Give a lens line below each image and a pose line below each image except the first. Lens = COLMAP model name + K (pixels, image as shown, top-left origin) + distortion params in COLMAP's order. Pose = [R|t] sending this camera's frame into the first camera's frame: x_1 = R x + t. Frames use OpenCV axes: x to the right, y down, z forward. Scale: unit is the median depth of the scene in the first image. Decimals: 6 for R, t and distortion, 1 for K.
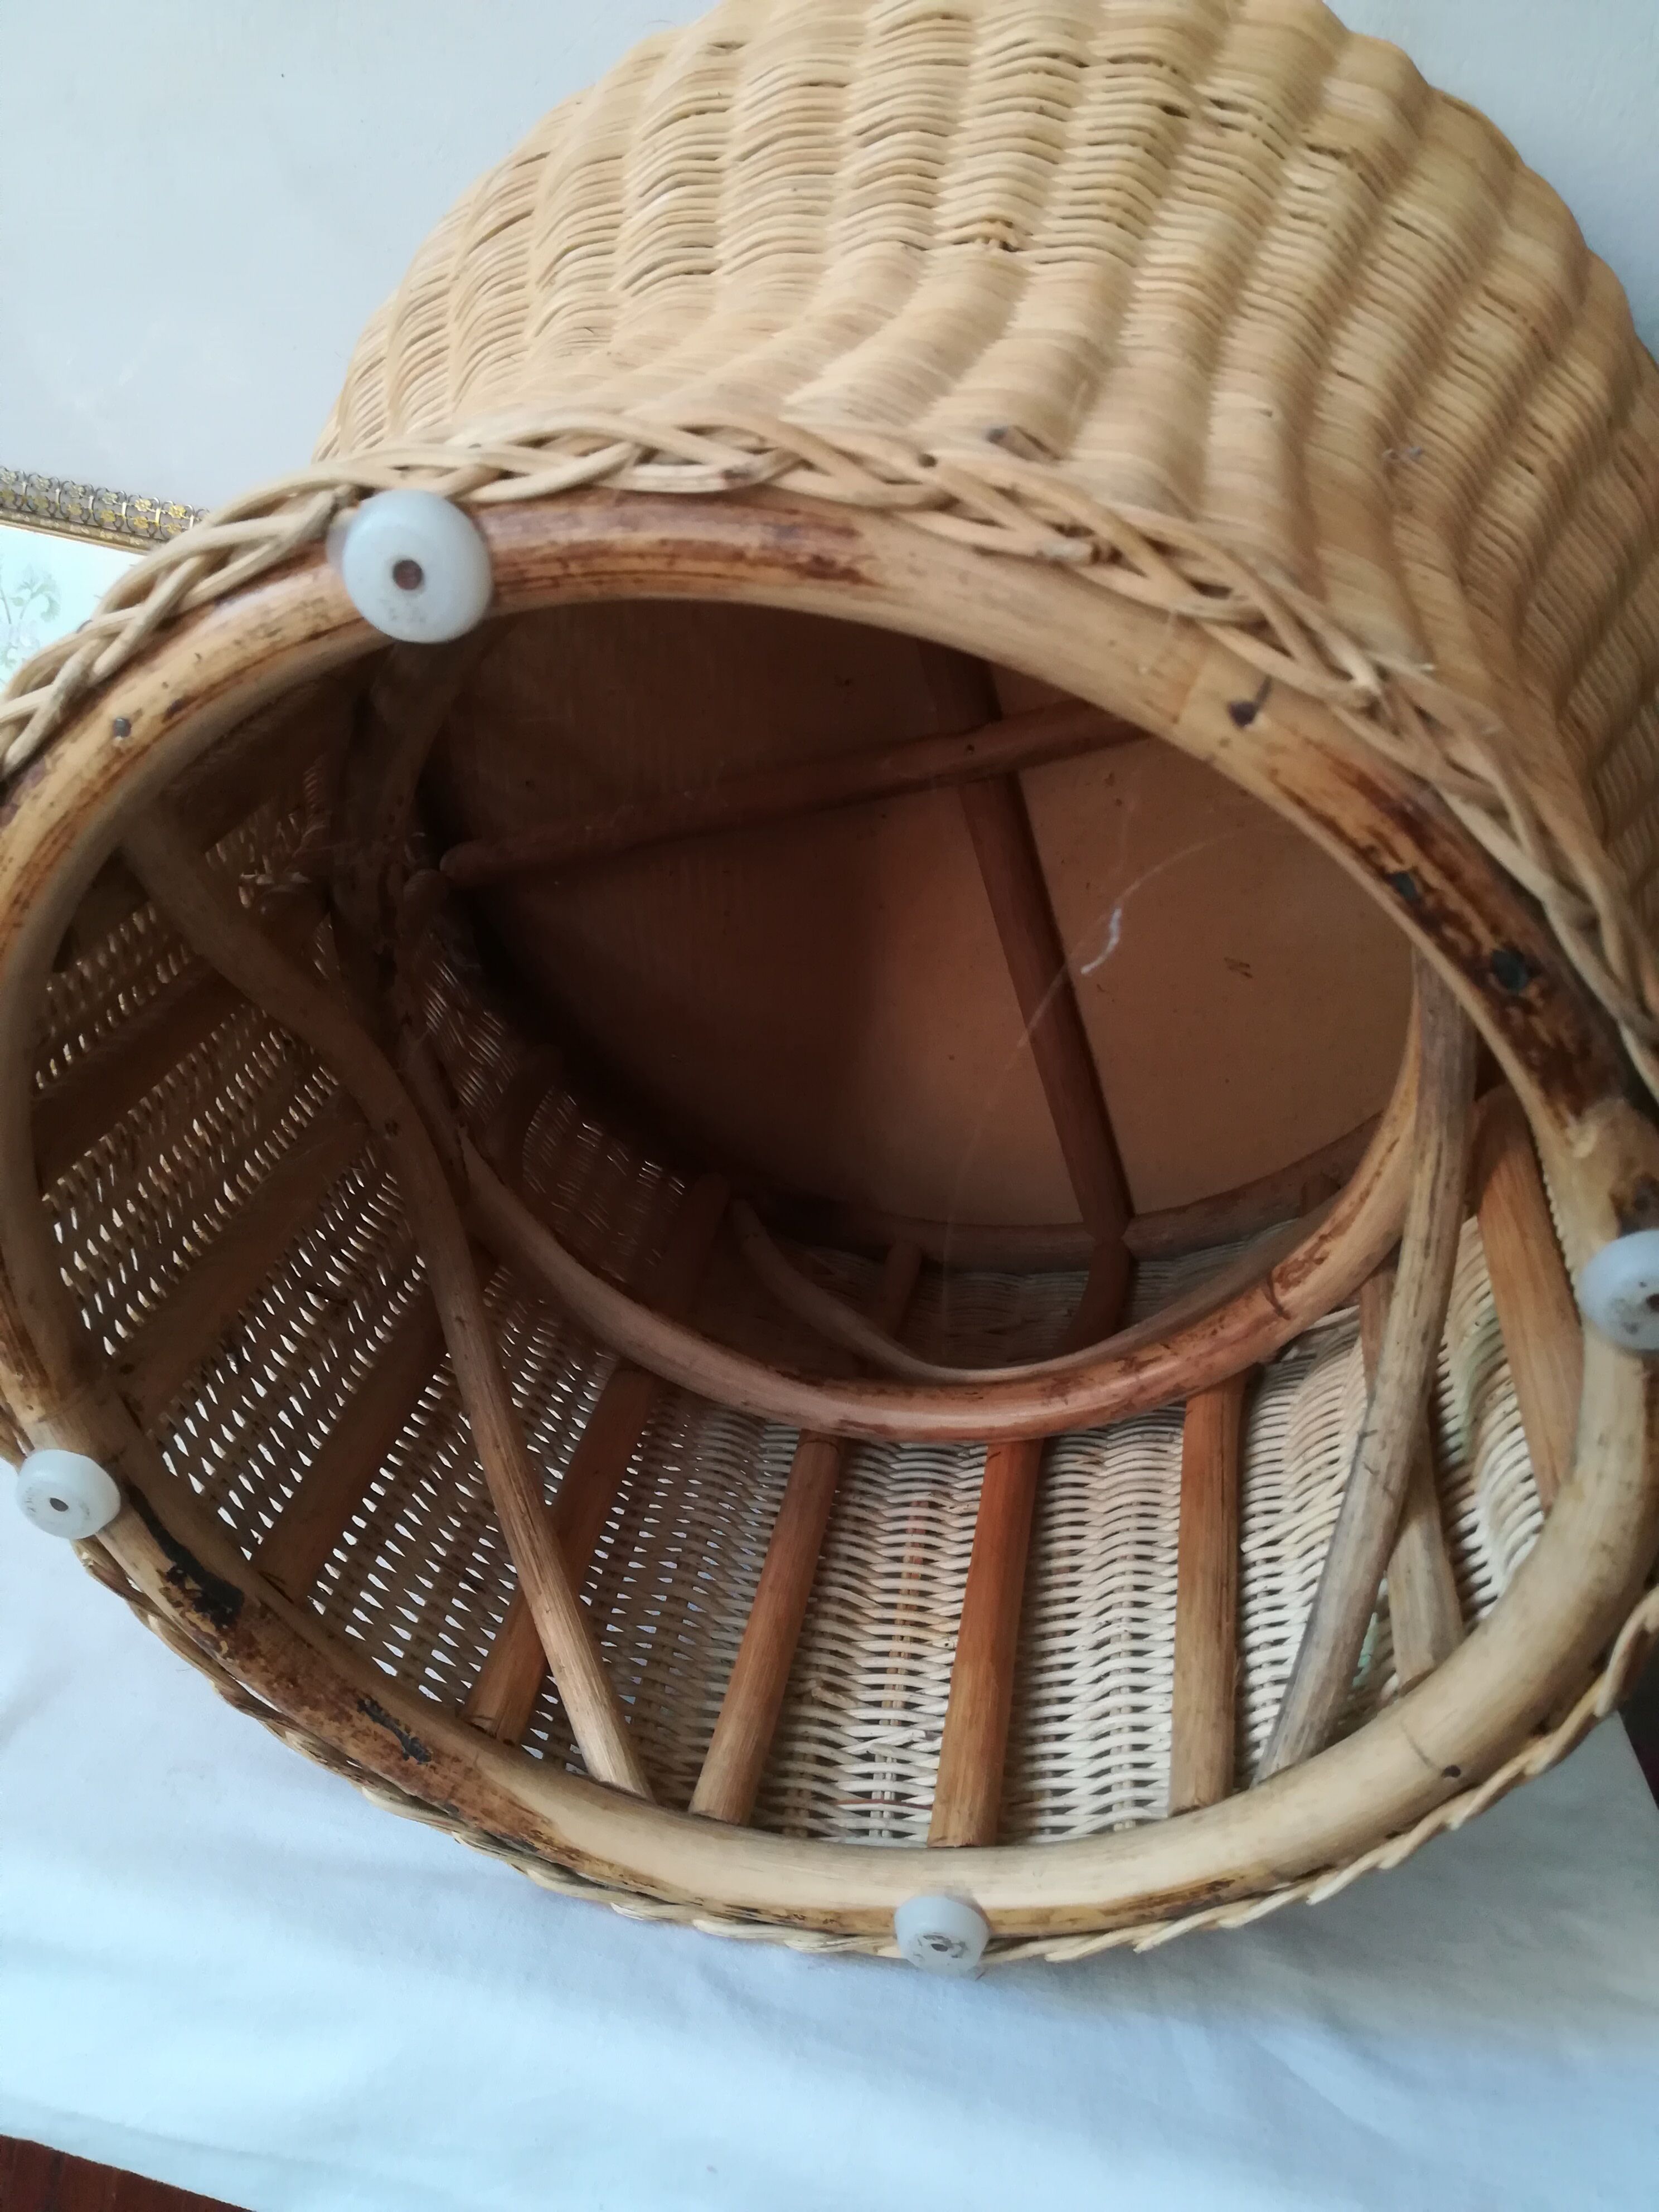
lens RADIAL K [[1759.1, 0, 829.5], [0, 1759.1, 1106.0], [0, 0, 1]] dist [0.071474, -0.121535]
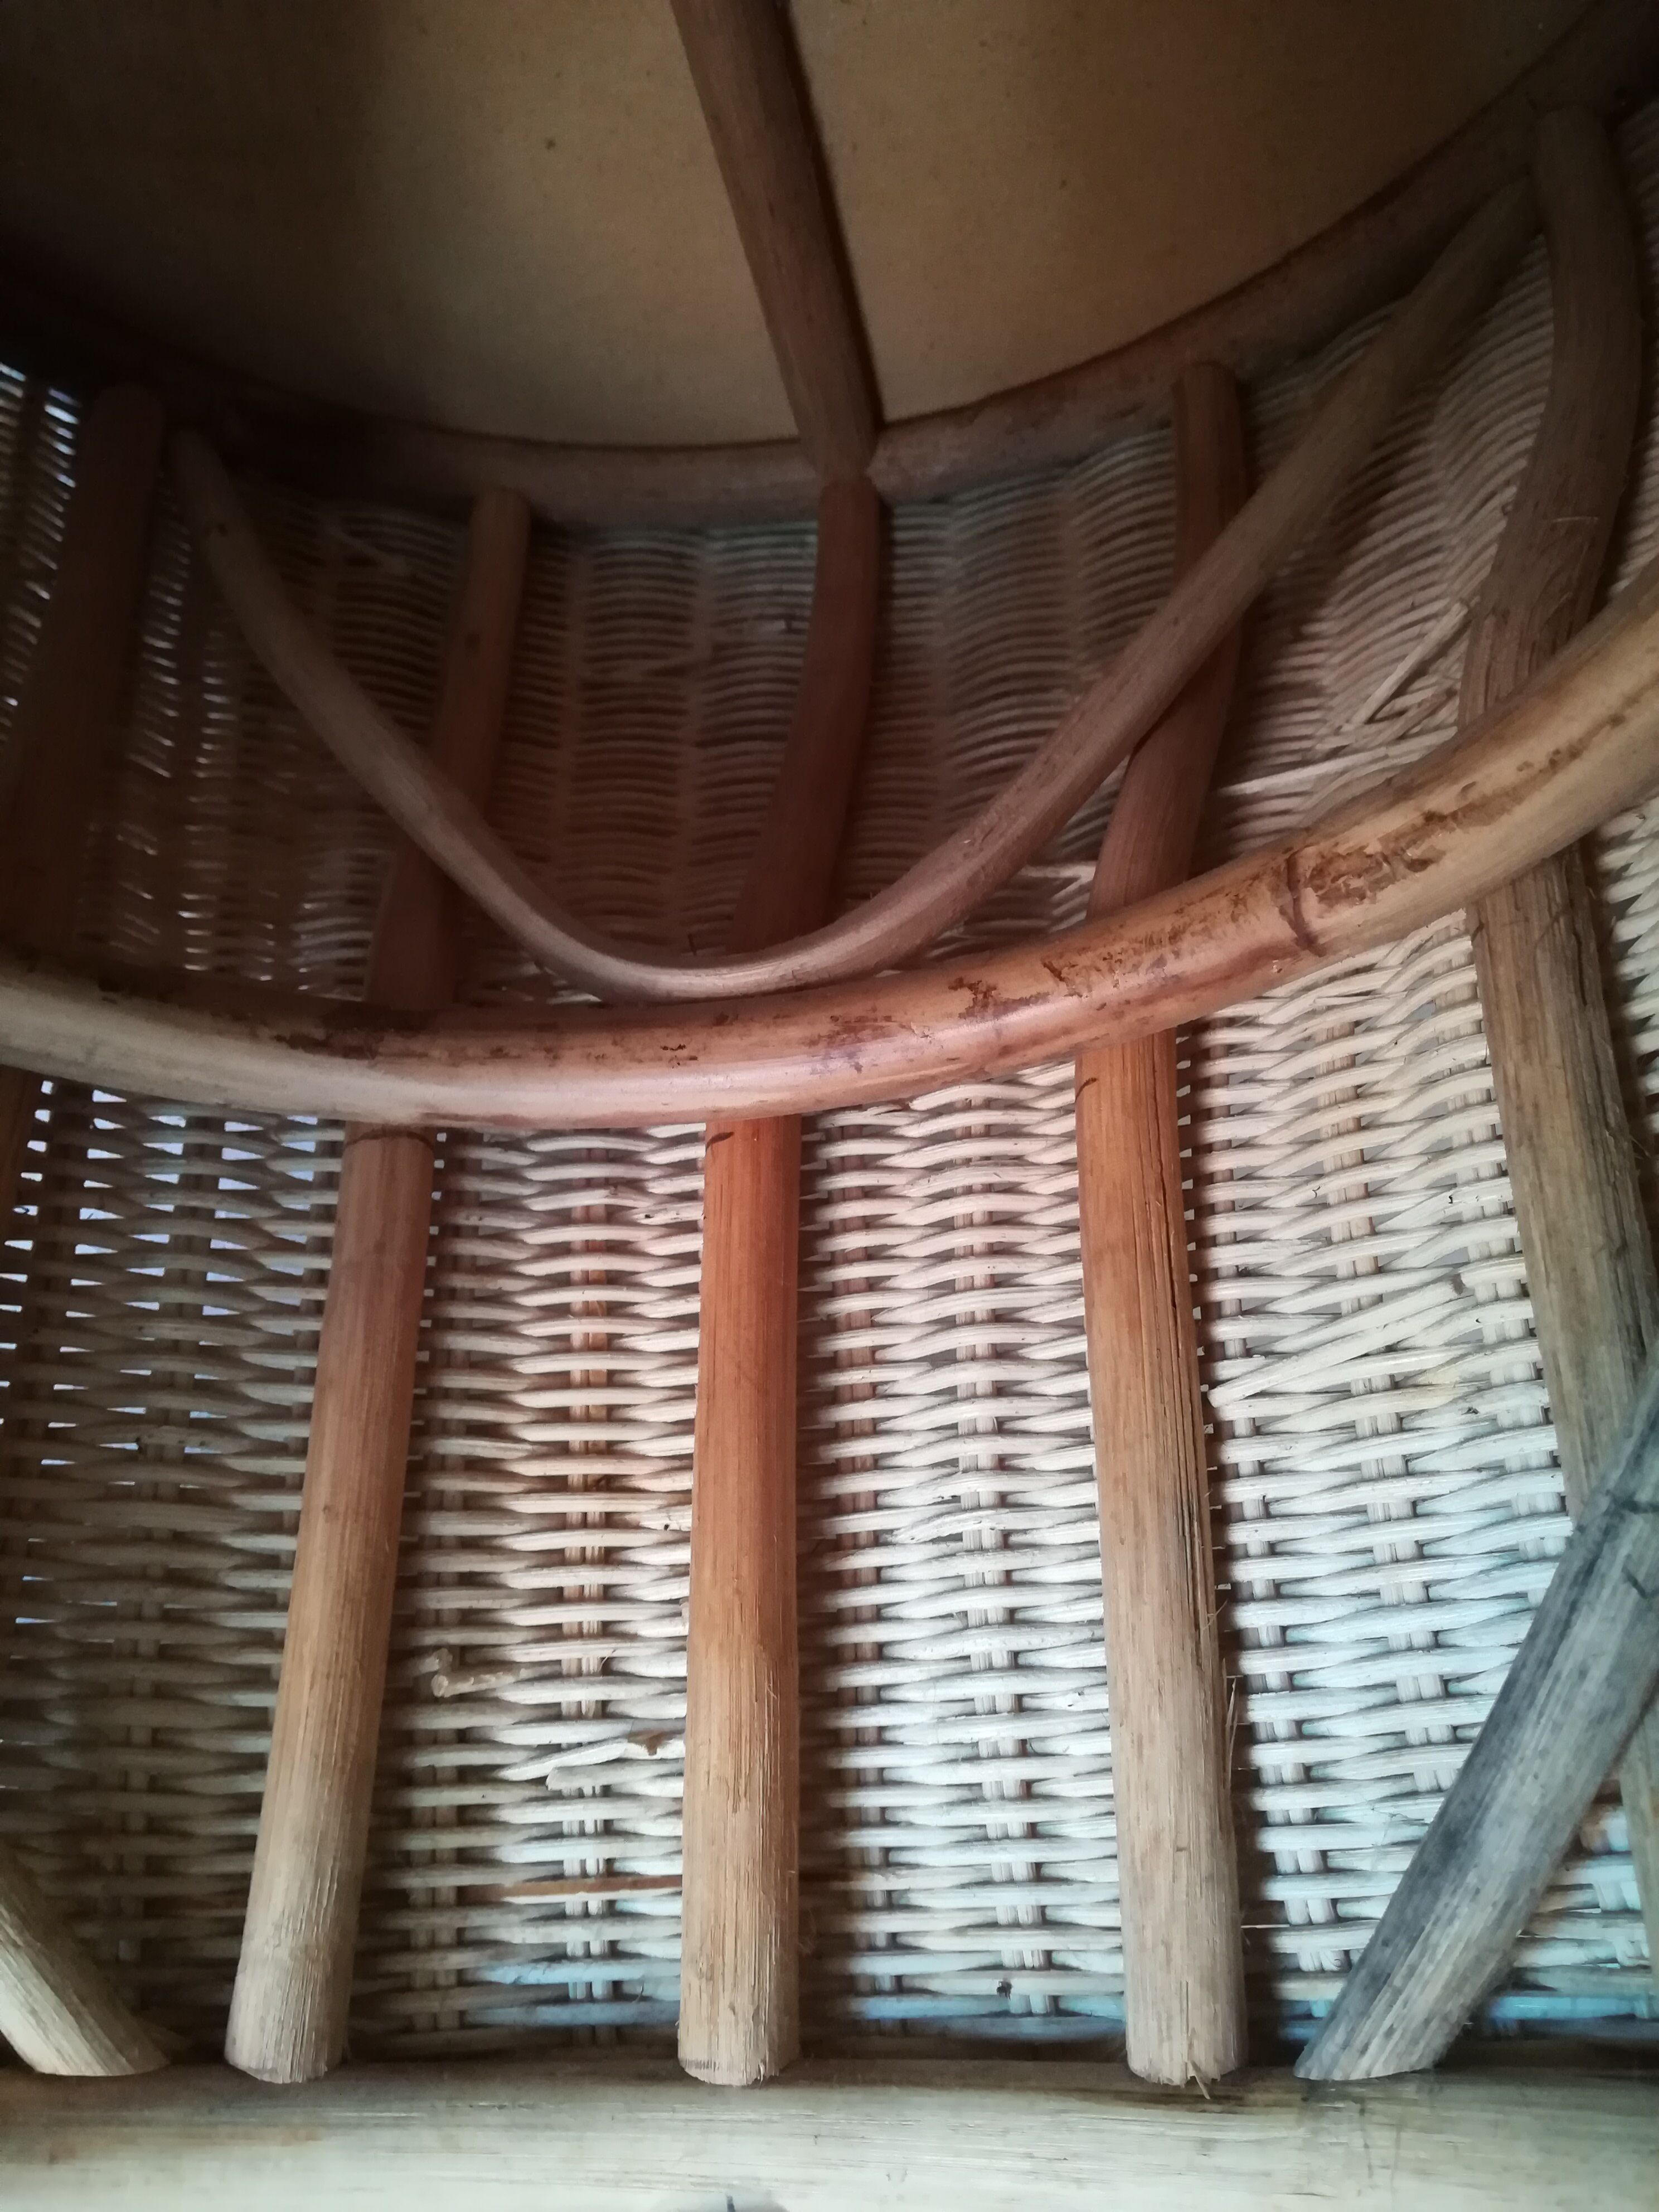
lens RADIAL K [[1759.1, 0, 829.5], [0, 1759.1, 1106.0], [0, 0, 1]] dist [0.071474, -0.121535]
pose [[0.977237, -0.125603, 0.170974, 0.037153], [0.010438, 0.833395, 0.552579, -0.114560], [-0.211894, -0.538216, 0.815736, 0.598086]]
